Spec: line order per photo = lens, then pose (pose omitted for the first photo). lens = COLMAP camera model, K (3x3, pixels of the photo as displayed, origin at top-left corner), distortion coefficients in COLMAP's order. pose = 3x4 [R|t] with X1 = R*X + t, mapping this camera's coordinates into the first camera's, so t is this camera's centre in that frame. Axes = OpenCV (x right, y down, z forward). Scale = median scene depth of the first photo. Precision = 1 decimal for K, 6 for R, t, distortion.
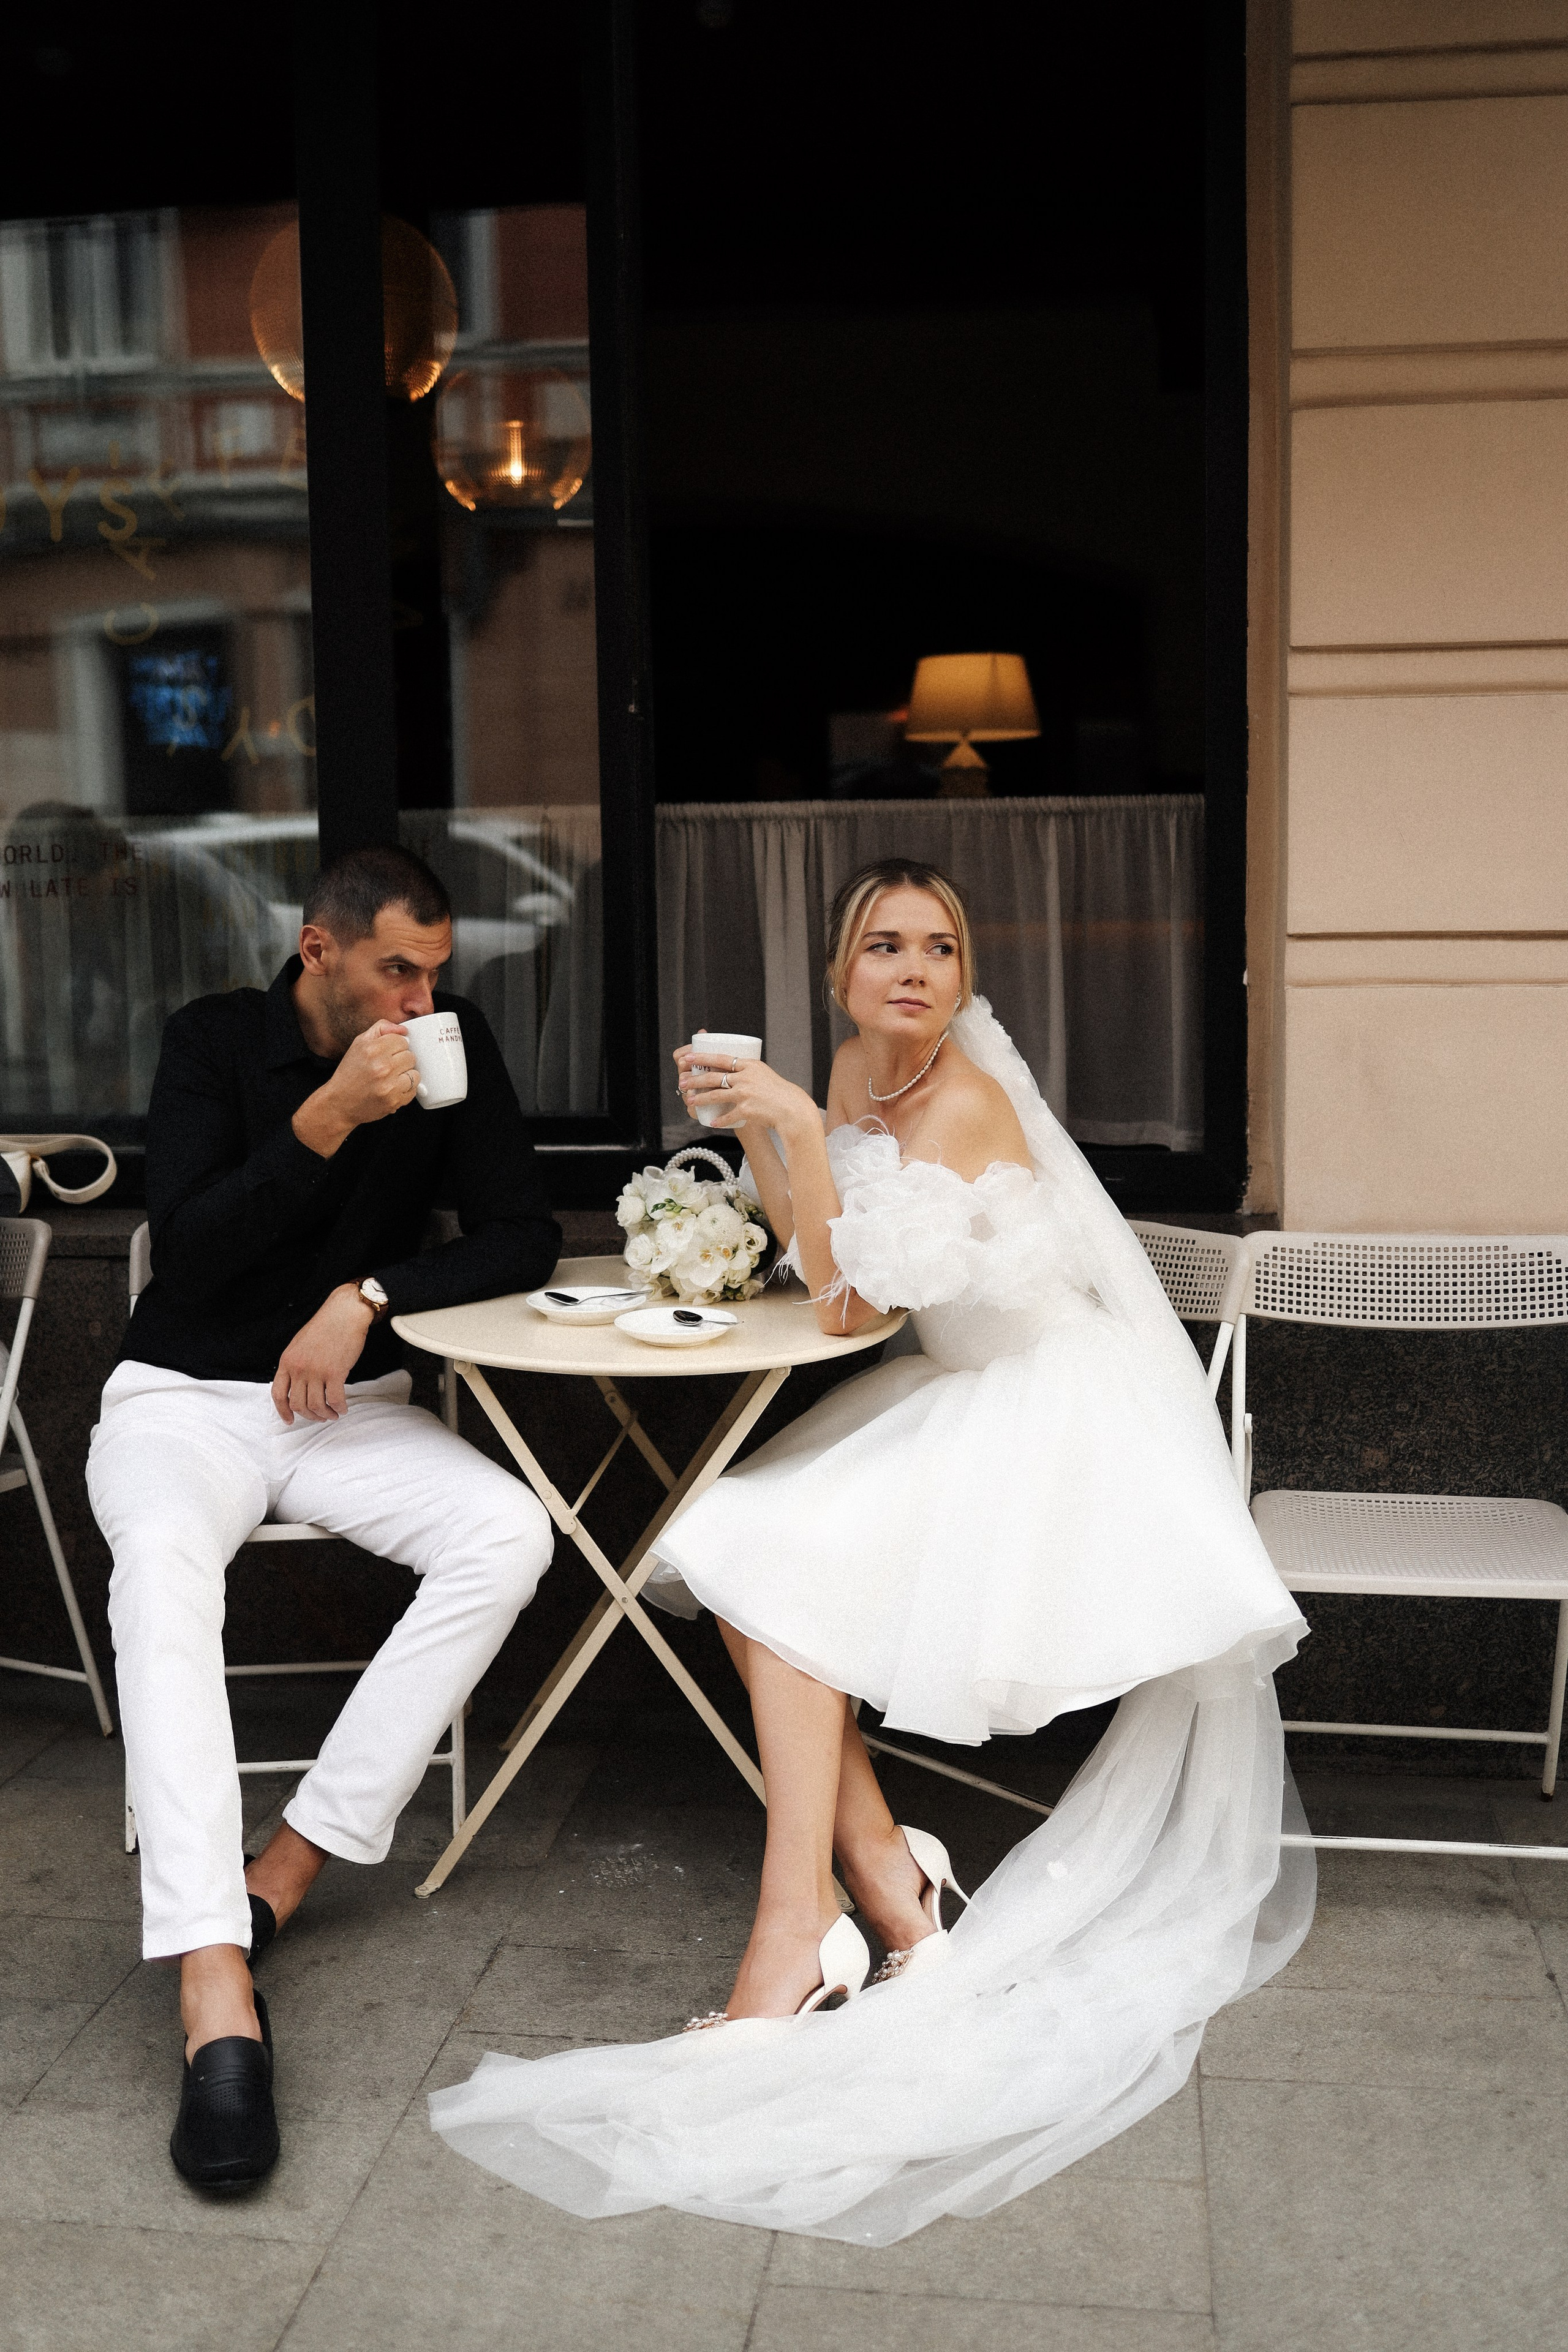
lens RADIAL K [[2354.6, 0, 787.3], [0, 2354.6, 1168.0], [0, 0, 1]] dist [-0.056588, 0.000000]
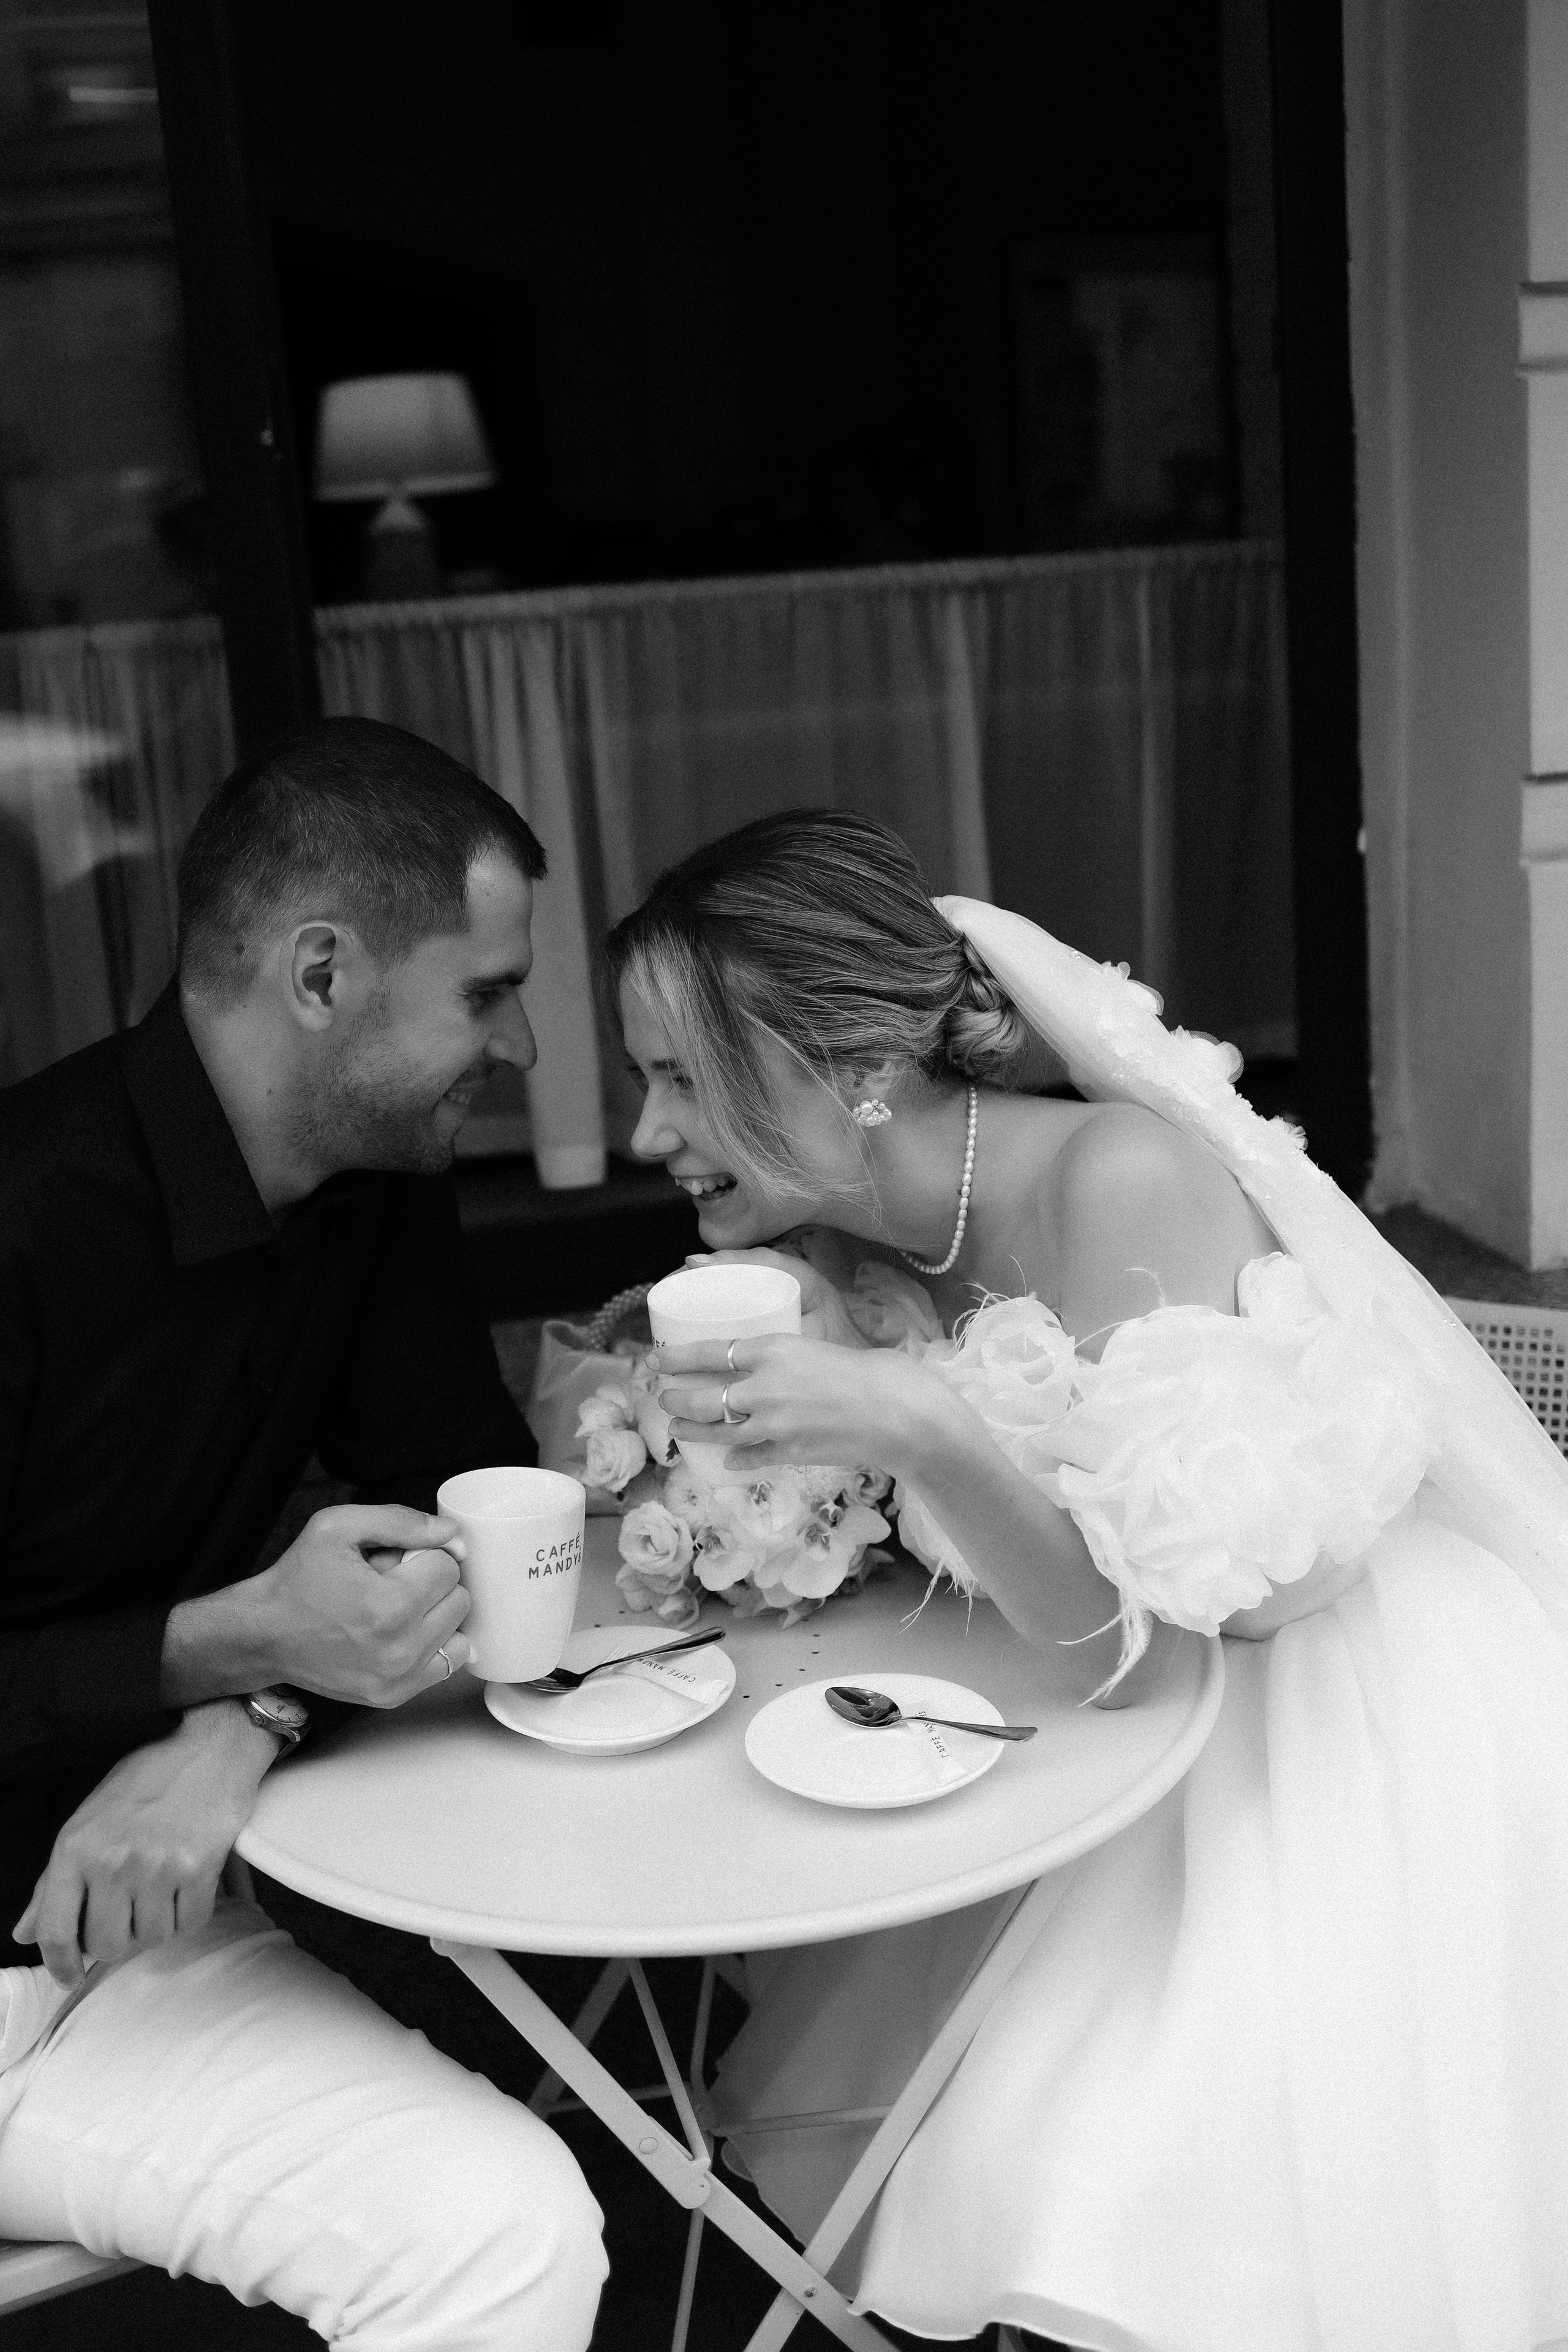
lens RADIAL K [[2354.6, 0, 733.7], [0, 2354.6, 1158.4], [0, 0, 1]] dist [-0.056588, 0.000000]
pose [[0.942885, -0.128360, 0.307394, -0.150666], [0.098892, 0.989037, 0.109663, -0.076074], [-0.318101, -0.073001, 0.945242, 0.425248]]
